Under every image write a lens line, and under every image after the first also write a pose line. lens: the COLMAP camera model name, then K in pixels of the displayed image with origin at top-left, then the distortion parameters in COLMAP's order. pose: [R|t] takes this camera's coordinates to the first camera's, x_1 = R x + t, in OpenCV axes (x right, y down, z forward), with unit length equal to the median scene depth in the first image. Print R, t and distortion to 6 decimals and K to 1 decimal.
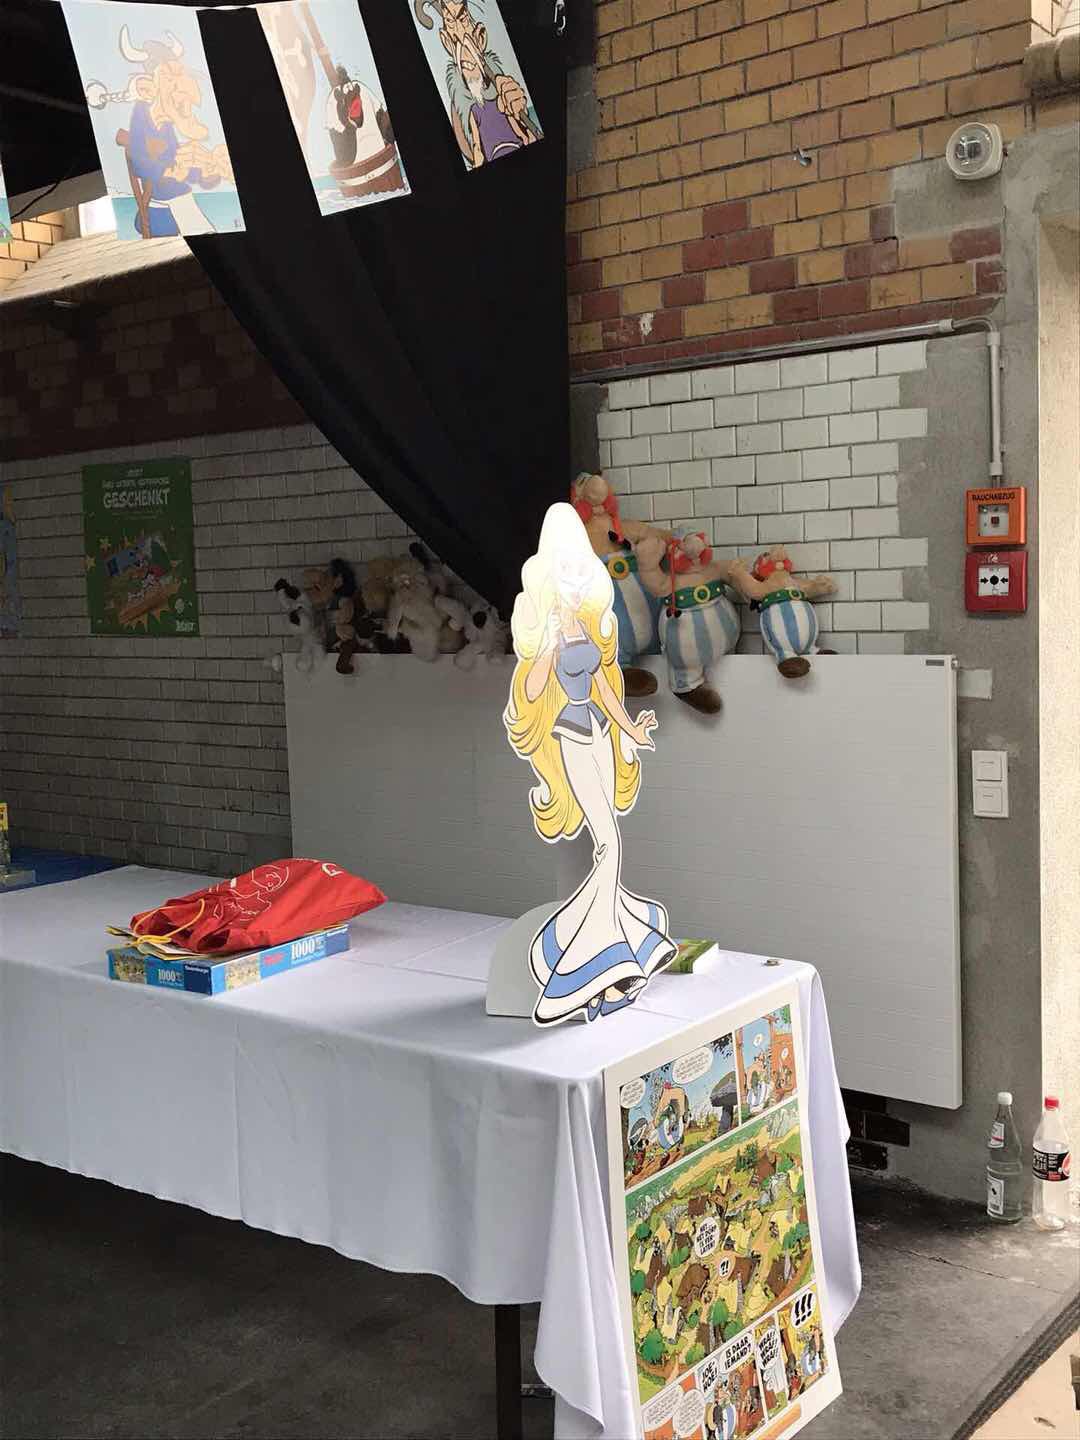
lens RADIAL K [[1468.5, 0, 540.0], [0, 1468.5, 720.0], [0, 0, 1]] dist [0.091899, -0.238317]
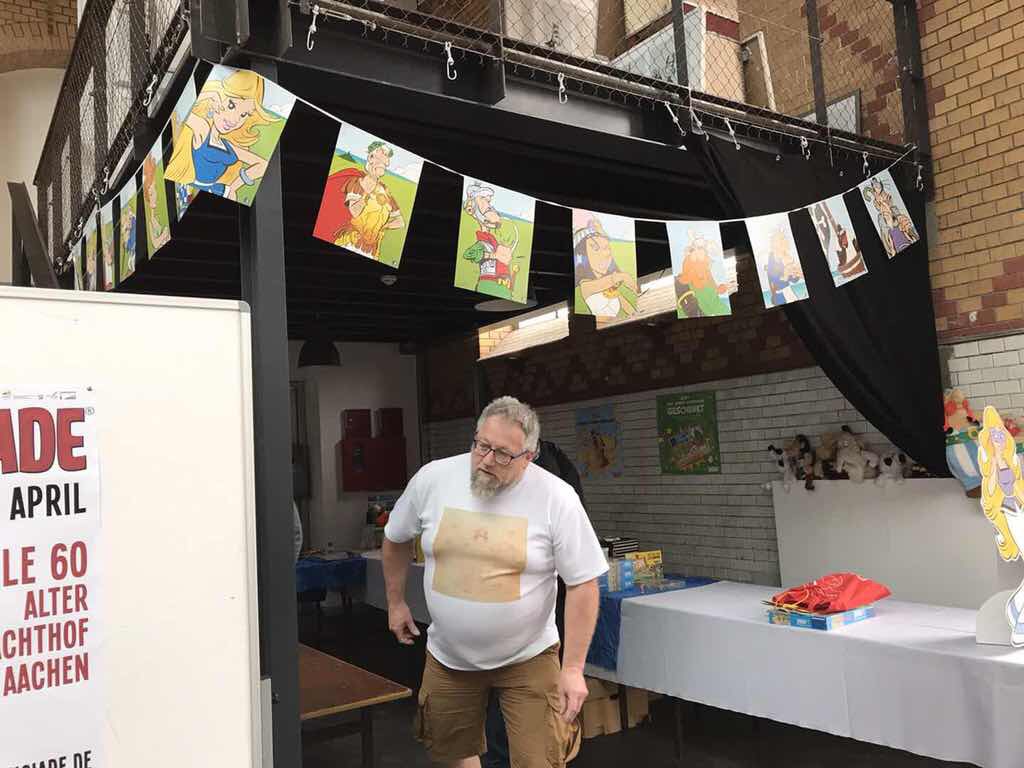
lens RADIAL K [[822.9, 0, 512.0], [0, 822.9, 384.0], [0, 0, 1]] dist [0.004062, 0.009717]
pose [[0.948988, -0.052810, -0.310857, -0.178887], [-0.000624, 0.985558, -0.169335, 0.019539], [0.315311, 0.160890, 0.935251, -0.254891]]
